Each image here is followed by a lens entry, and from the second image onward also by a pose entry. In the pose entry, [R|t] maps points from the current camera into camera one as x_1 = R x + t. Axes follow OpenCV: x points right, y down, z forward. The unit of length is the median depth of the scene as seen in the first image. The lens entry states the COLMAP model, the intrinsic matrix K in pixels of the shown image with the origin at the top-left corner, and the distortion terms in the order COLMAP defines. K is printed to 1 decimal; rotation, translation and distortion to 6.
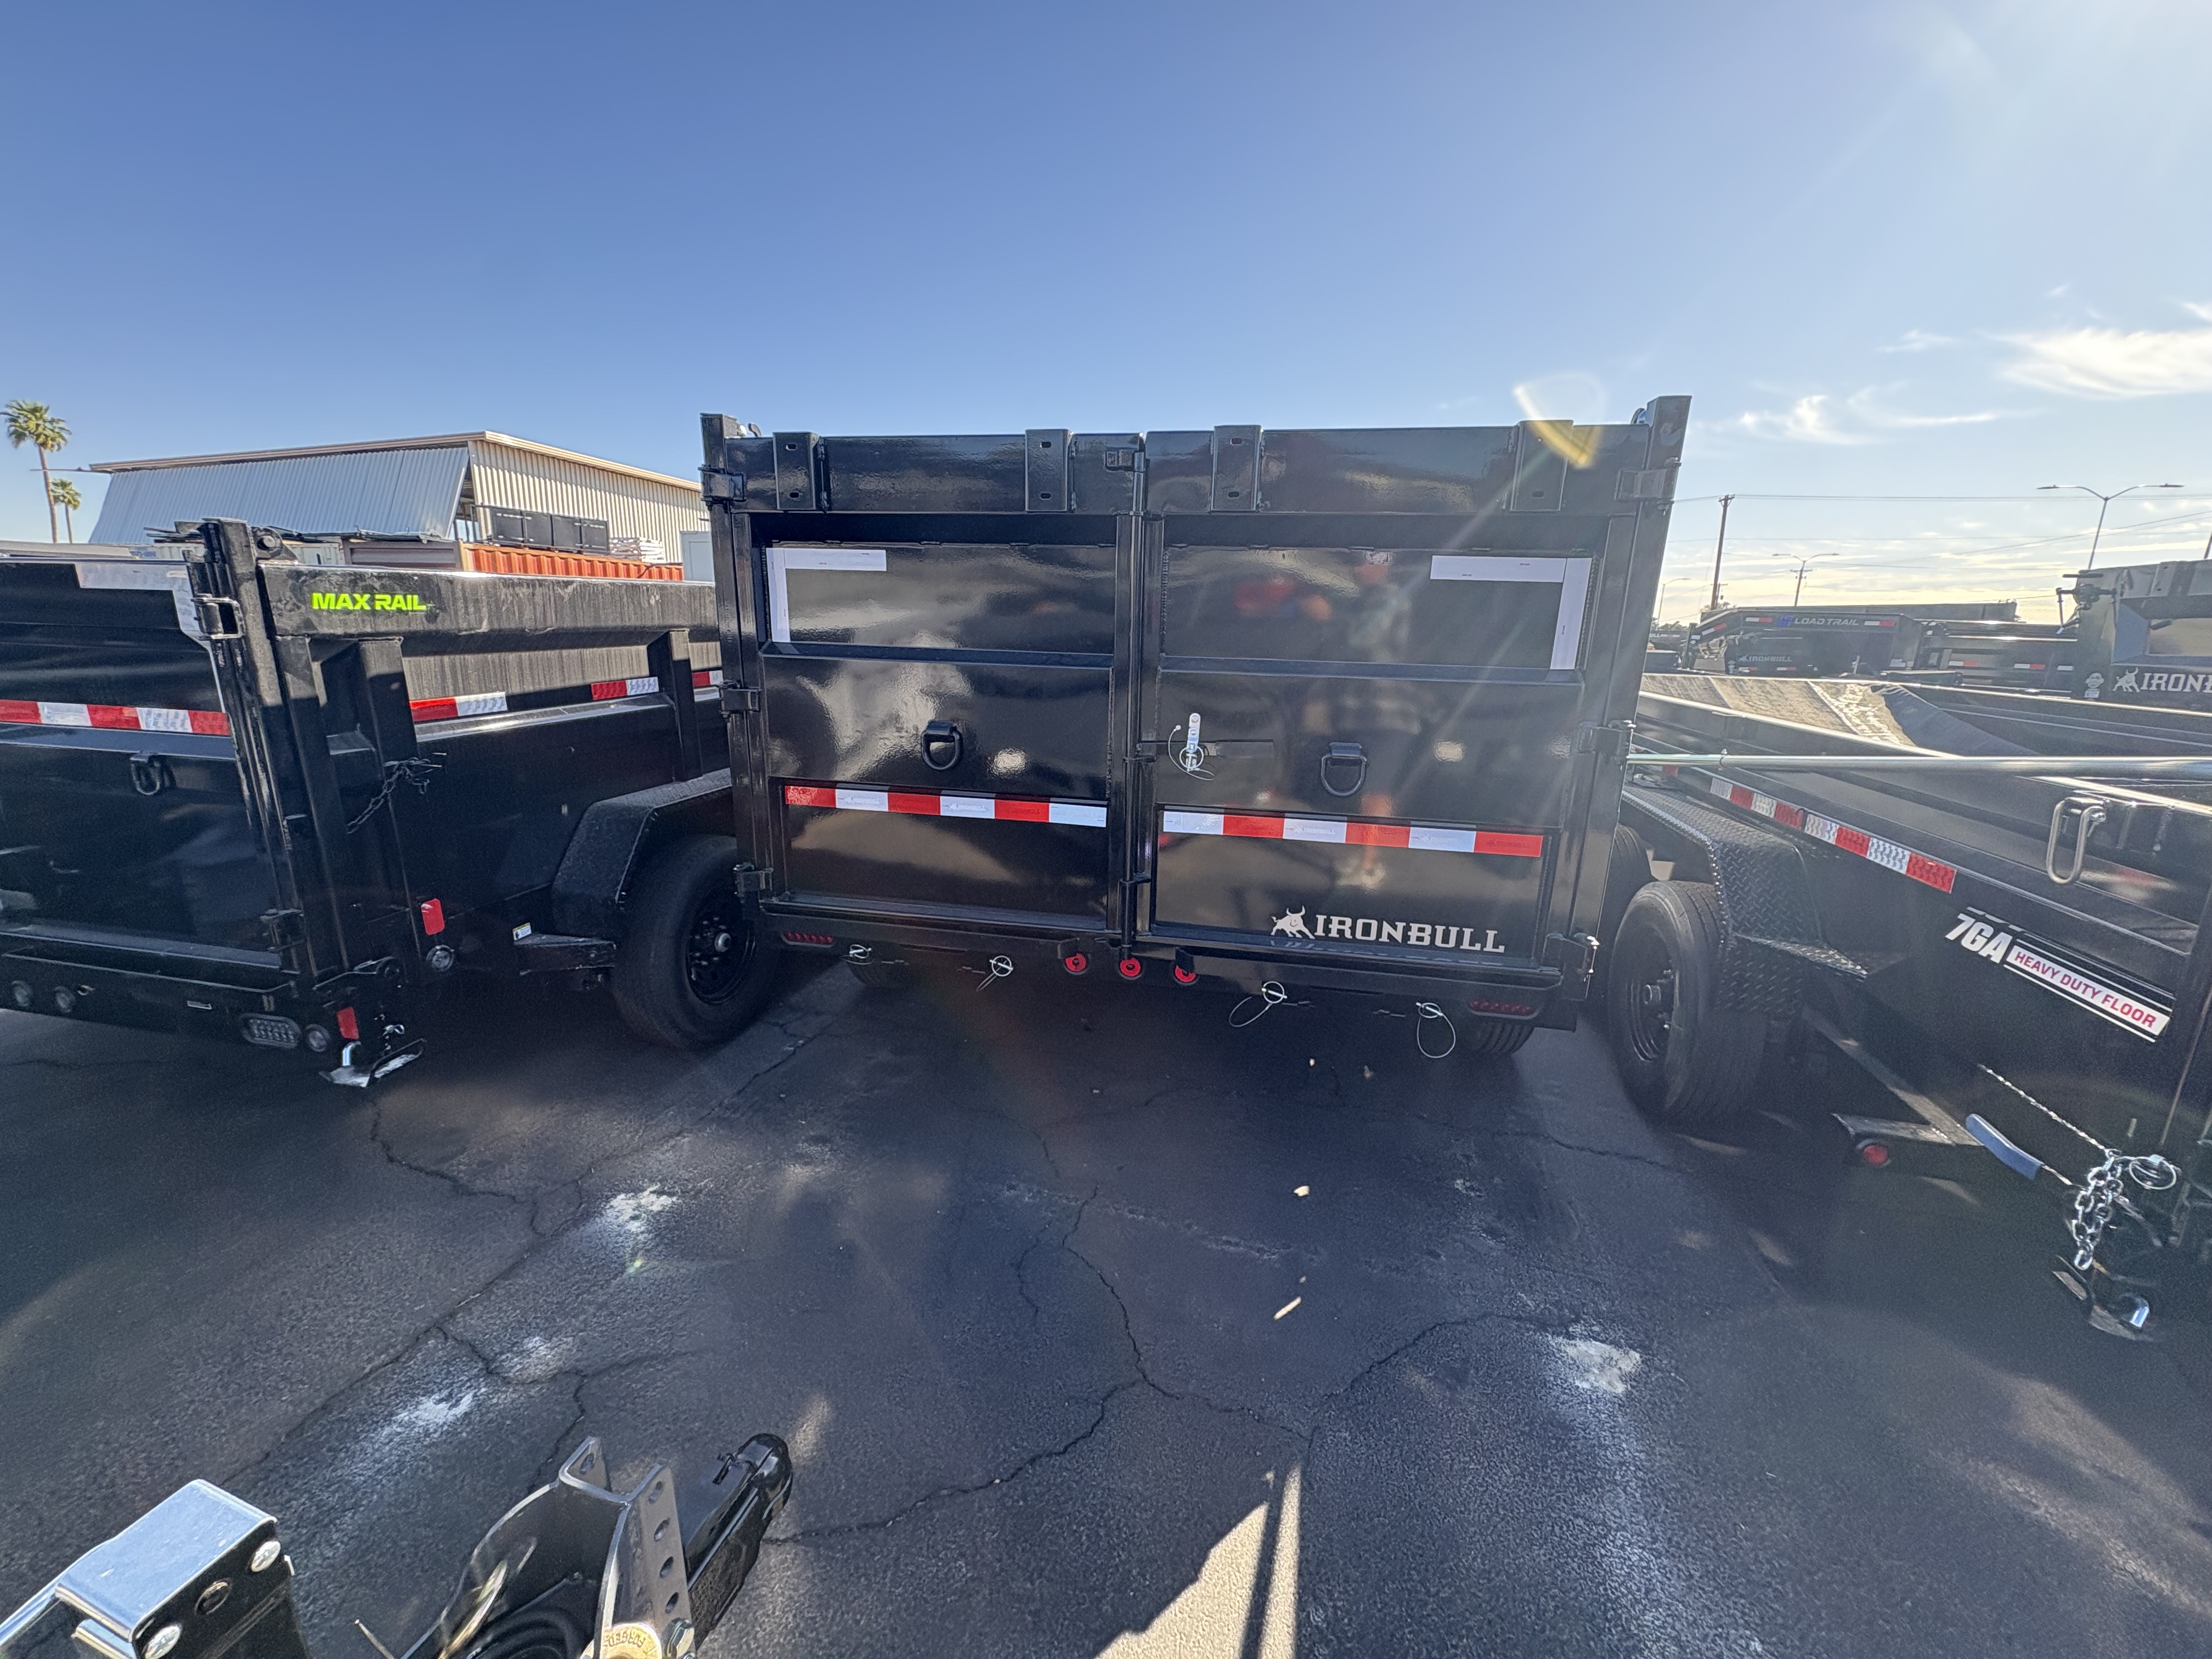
lens RADIAL K [[875.6, 0, 1103.7], [0, 875.6, 830.1], [0, 0, 1]] dist [0.002623, 0.000471]
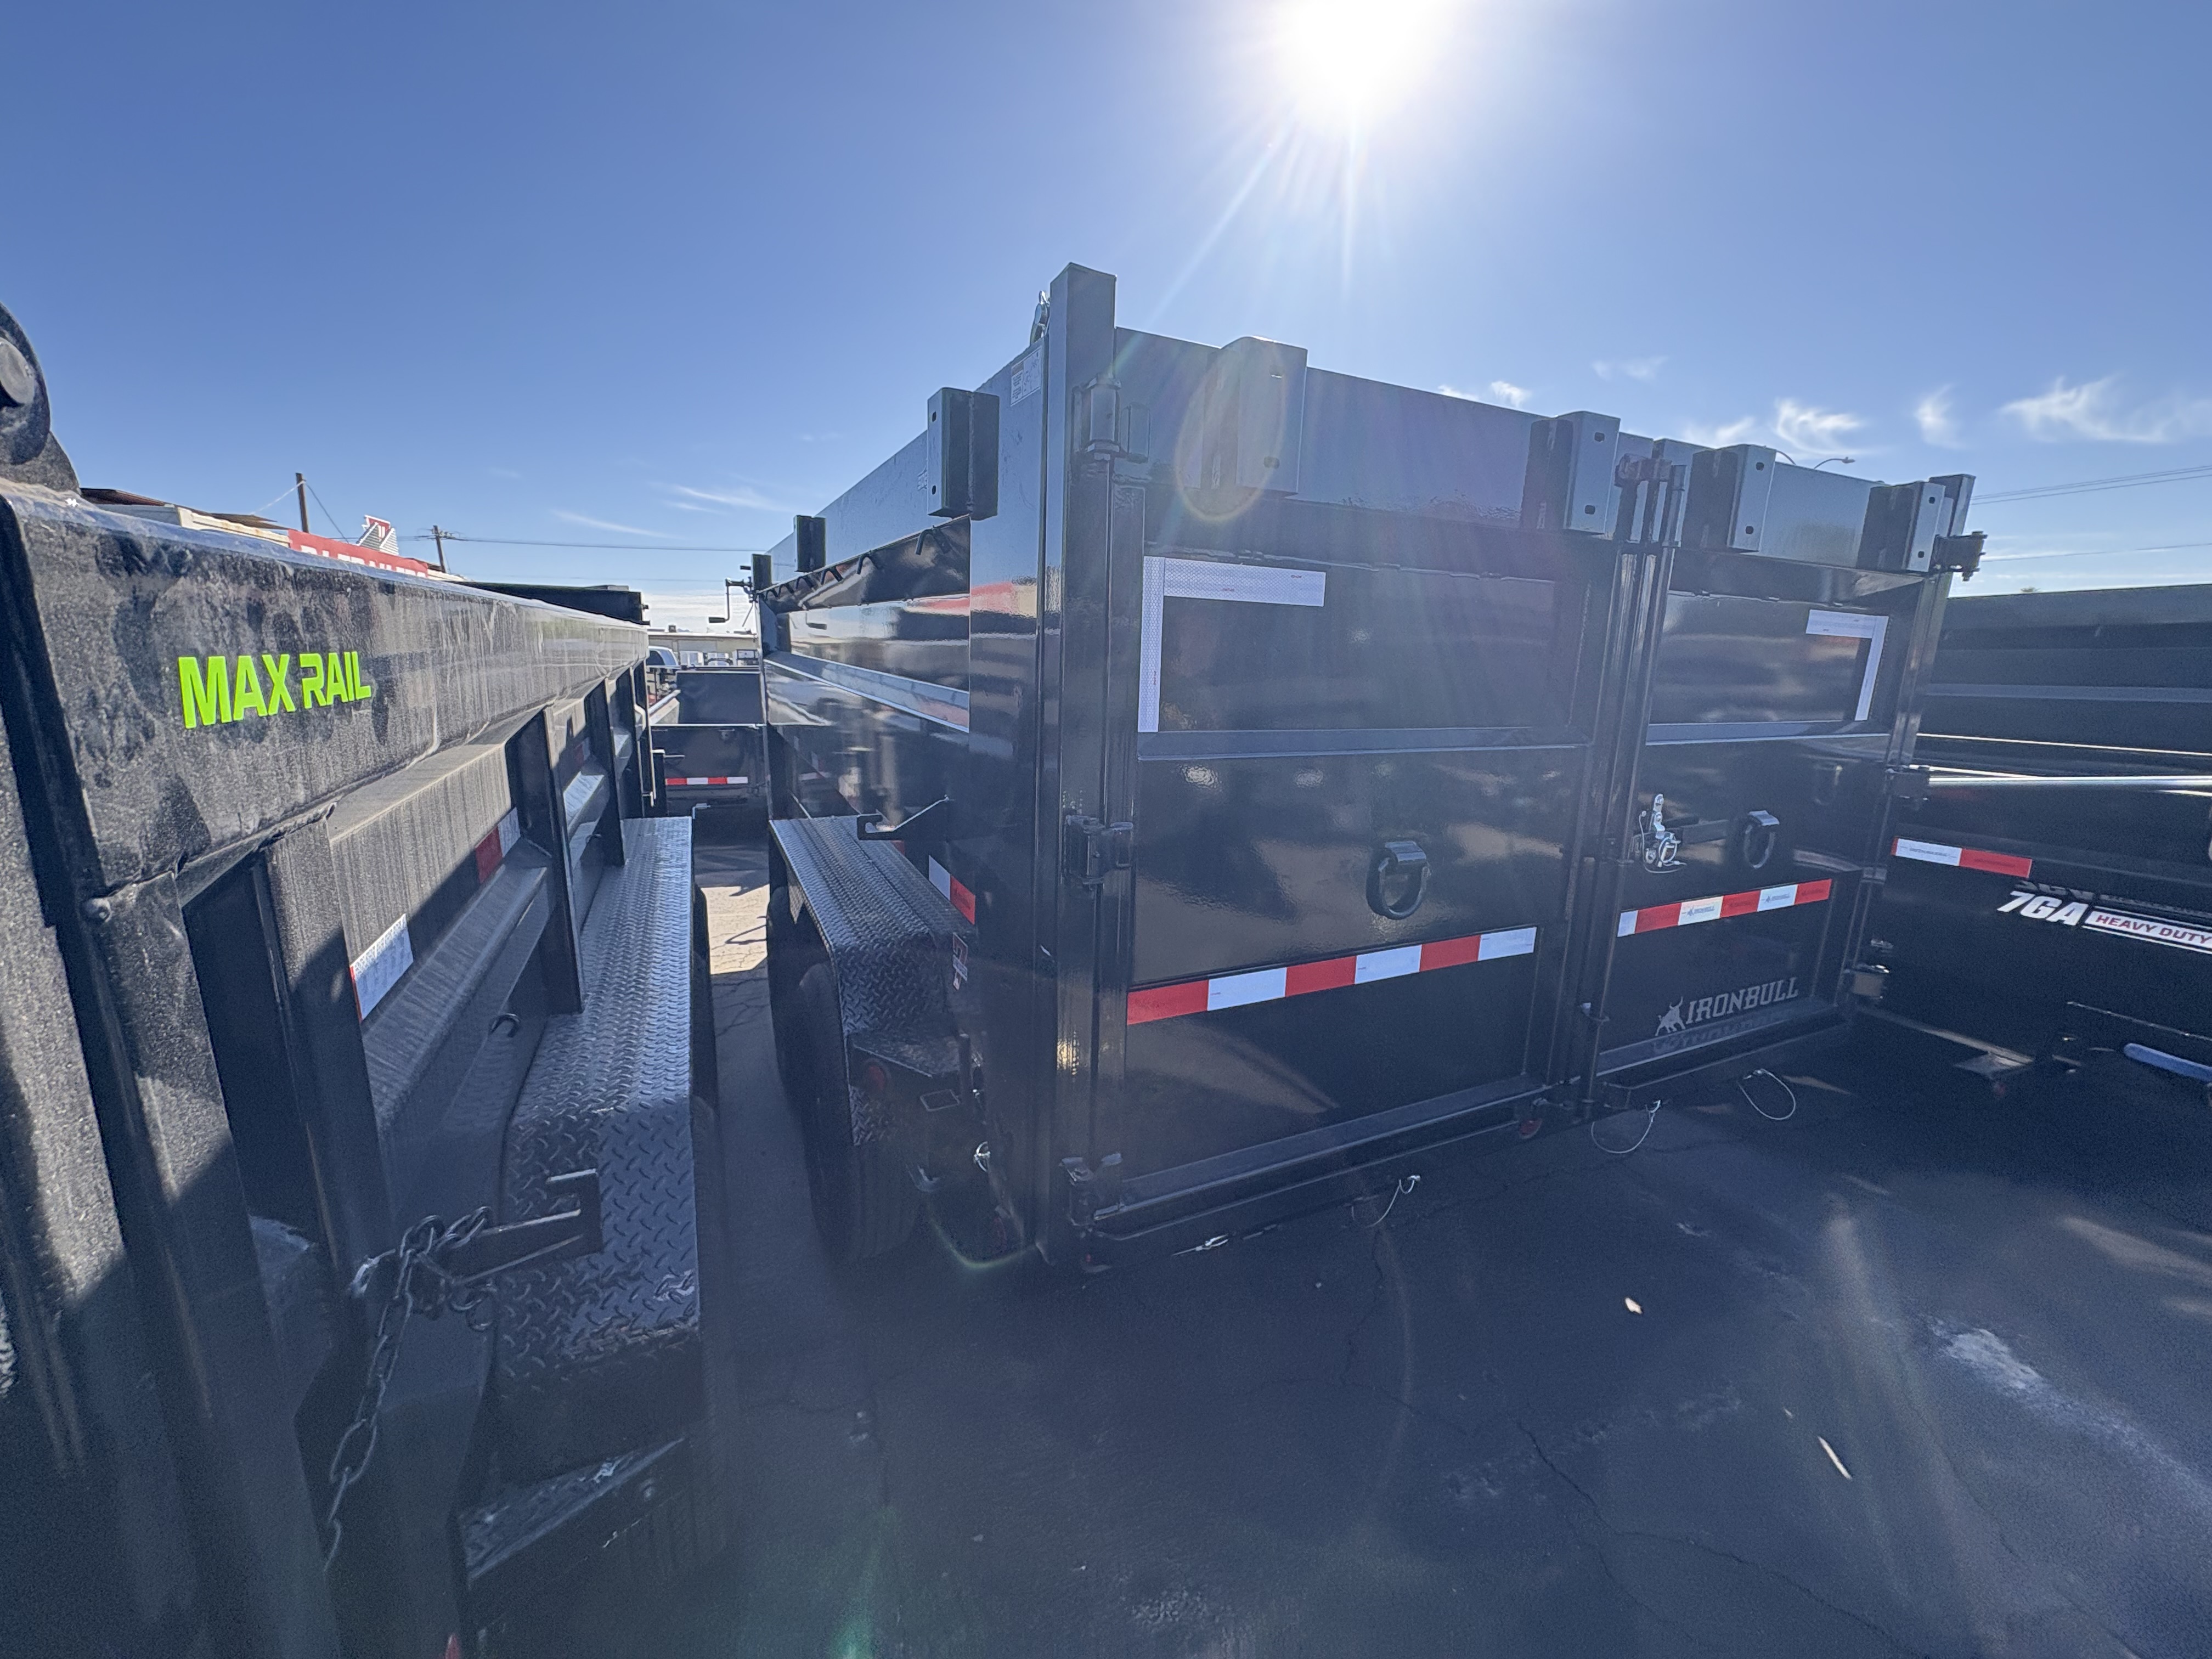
lens RADIAL K [[875.6, 0, 1105.0], [0, 875.6, 829.1], [0, 0, 1]] dist [0.002623, 0.000471]
pose [[0.798210, -0.121976, 0.589901, -0.887731], [0.140072, 0.990025, 0.015177, -0.210317], [-0.585868, 0.070514, 0.807333, 0.736321]]
